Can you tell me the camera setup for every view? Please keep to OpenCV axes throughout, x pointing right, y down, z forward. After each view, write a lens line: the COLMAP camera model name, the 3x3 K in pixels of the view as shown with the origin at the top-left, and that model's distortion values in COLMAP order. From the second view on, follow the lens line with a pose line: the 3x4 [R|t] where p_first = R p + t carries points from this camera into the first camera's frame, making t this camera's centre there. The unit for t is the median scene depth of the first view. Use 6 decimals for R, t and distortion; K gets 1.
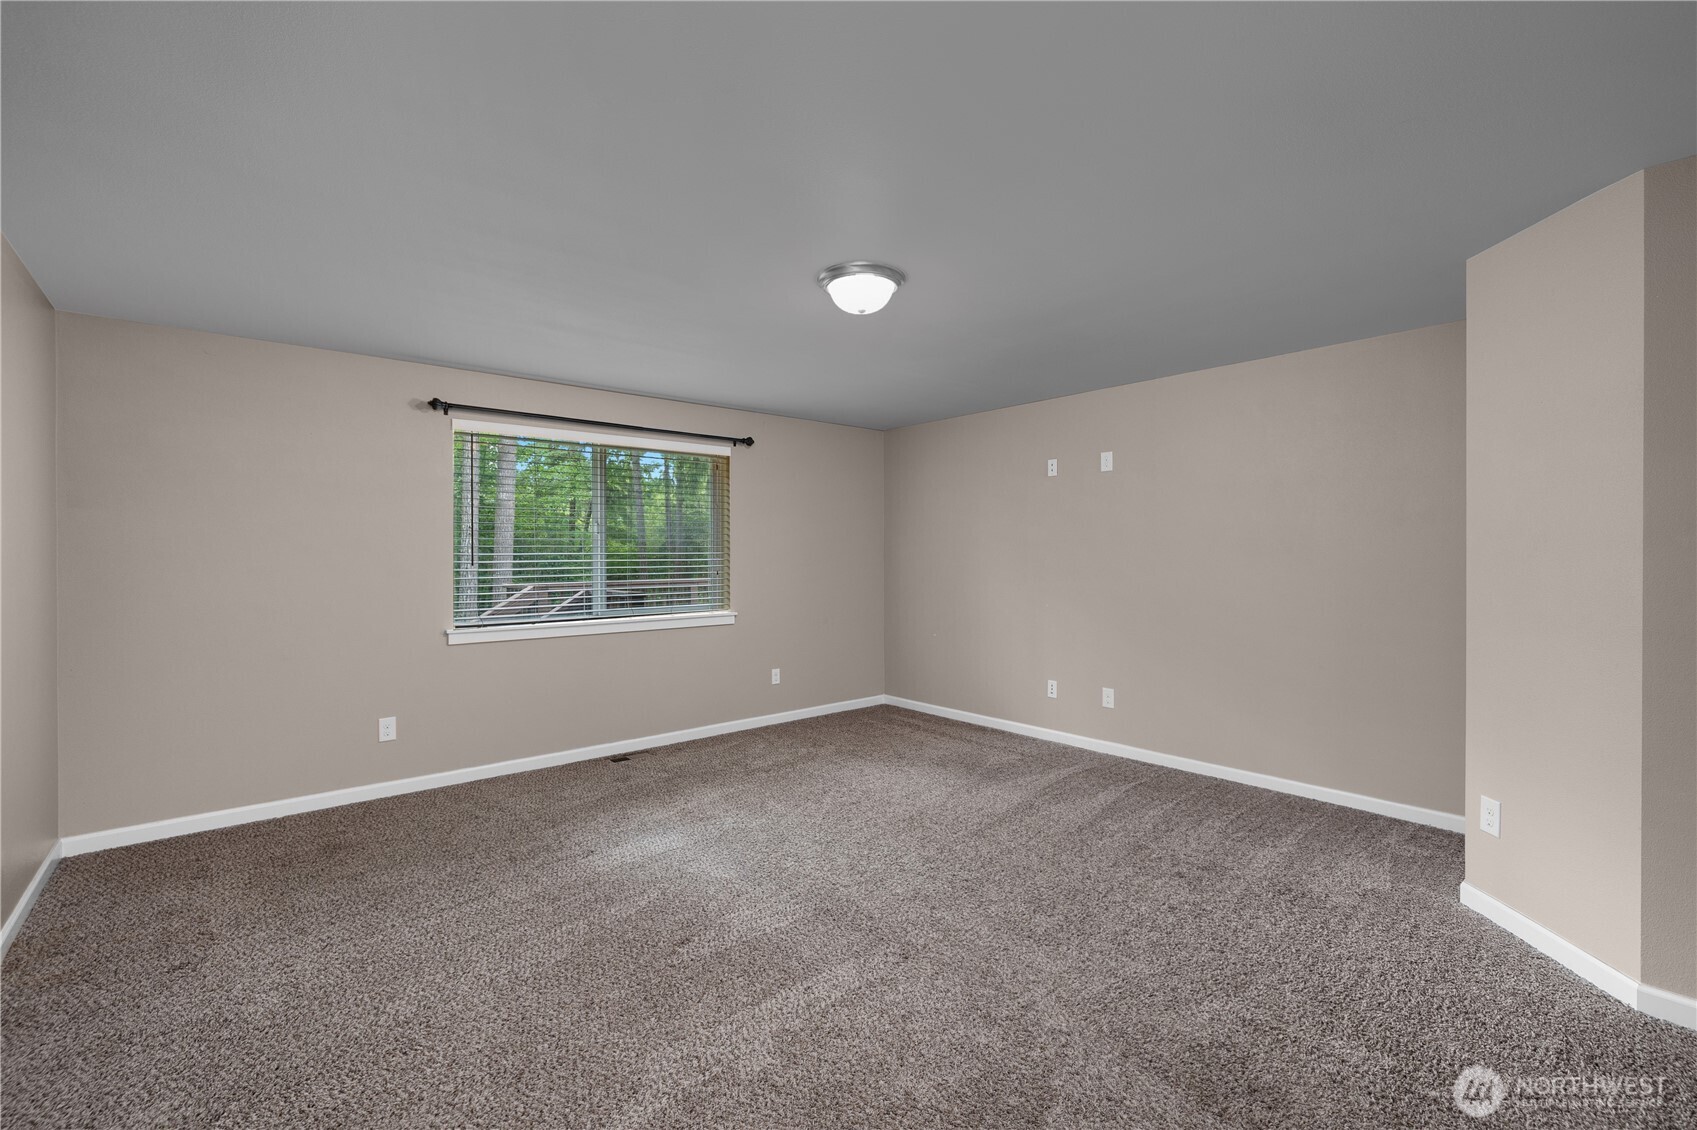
lens RADIAL K [[727.7, 0, 848.1], [0, 727.7, 552.3], [0, 0, 1]] dist [-0.000357, -0.000449]
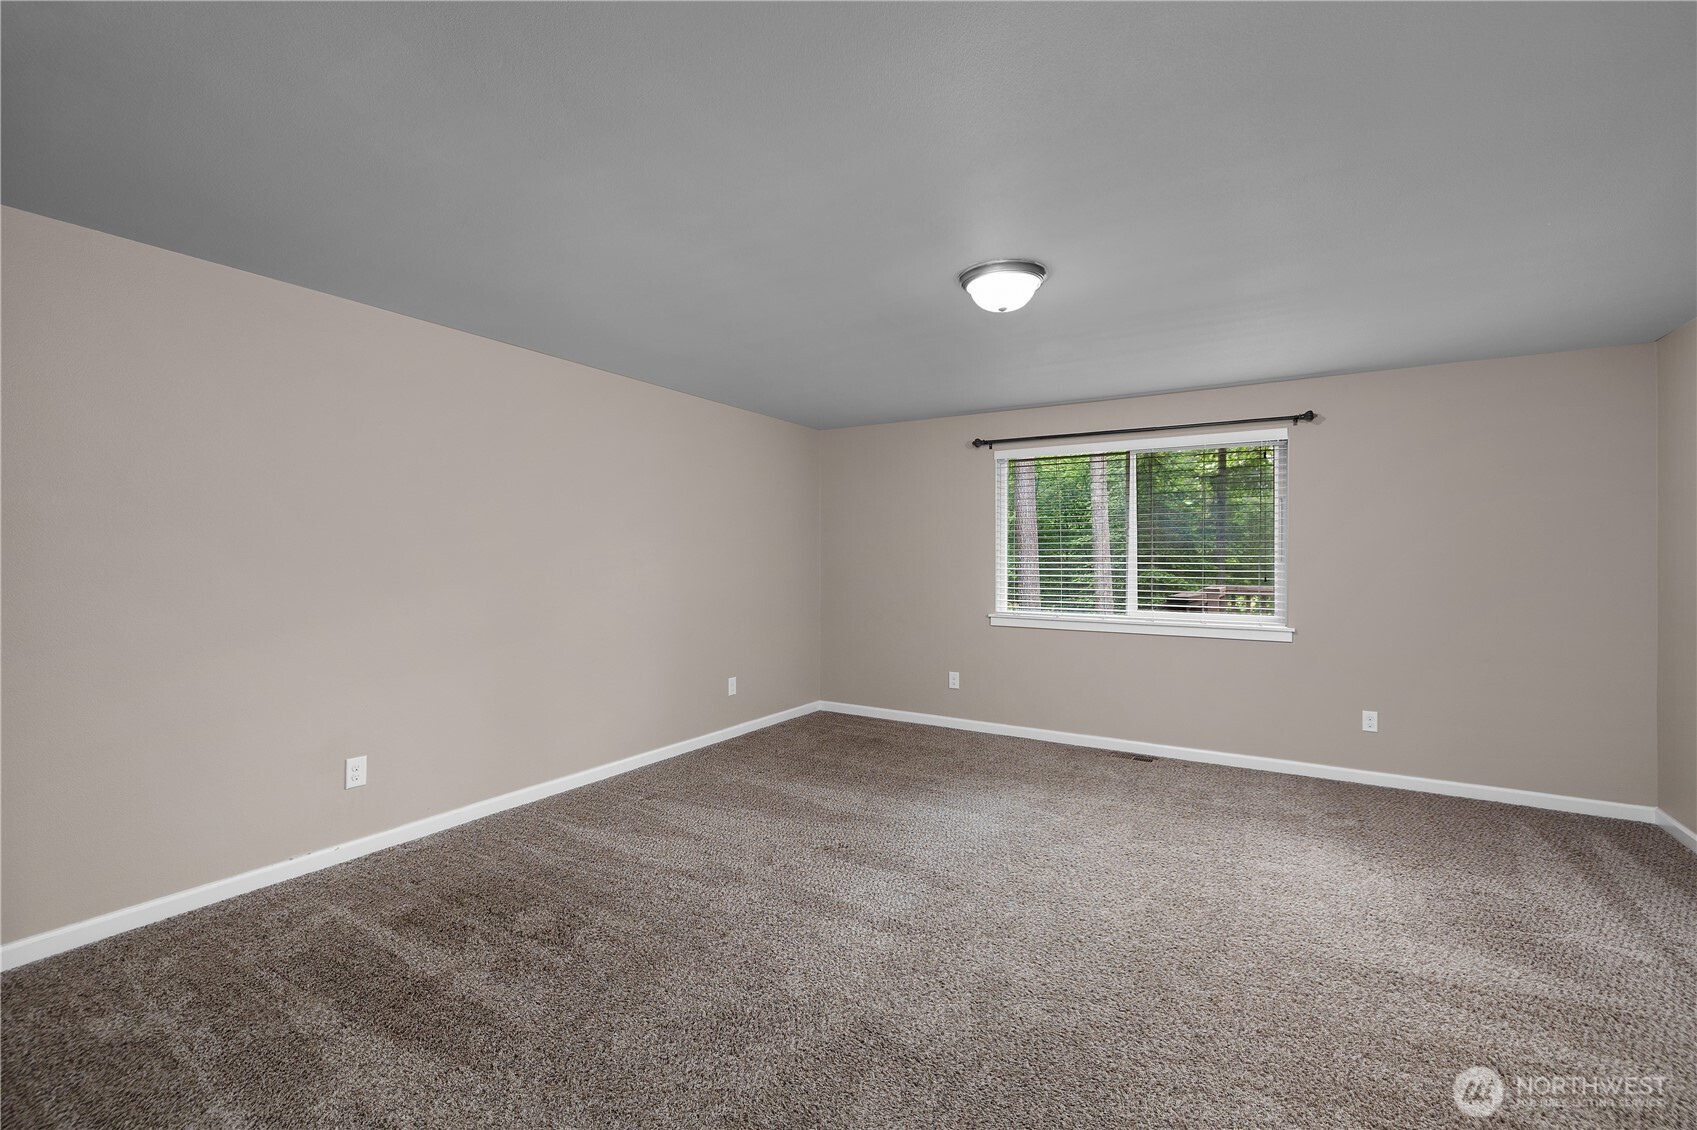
lens RADIAL K [[727.7, 0, 848.3], [0, 727.7, 568.4], [0, 0, 1]] dist [-0.000357, -0.000449]
pose [[0.314603, 0.019554, -0.949022, 0.551317], [0.000042, 0.999788, 0.020614, -0.002393], [0.949223, -0.006525, 0.314536, 0.317796]]
